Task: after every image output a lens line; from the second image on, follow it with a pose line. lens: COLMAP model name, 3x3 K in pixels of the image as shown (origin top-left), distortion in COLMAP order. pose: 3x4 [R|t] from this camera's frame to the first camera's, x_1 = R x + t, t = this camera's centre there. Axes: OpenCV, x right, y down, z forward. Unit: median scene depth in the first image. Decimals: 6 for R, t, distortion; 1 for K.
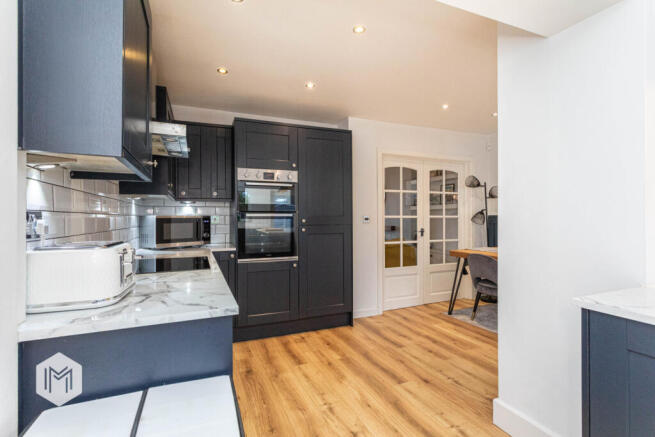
lens RADIAL K [[306.5, 0, 326.2], [0, 306.5, 218.3], [0, 0, 1]] dist [0.004987, 0.000480]
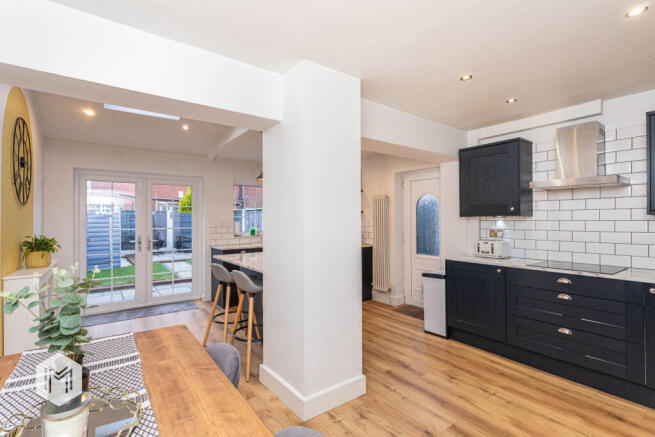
lens RADIAL K [[306.5, 0, 325.1], [0, 306.5, 219.1], [0, 0, 1]] dist [0.004987, 0.000480]
pose [[-0.975833, 0.001944, -0.218510, 0.850802], [0.003488, 0.999972, -0.006679, -0.065743], [0.218491, -0.007280, -0.975812, 1.919787]]
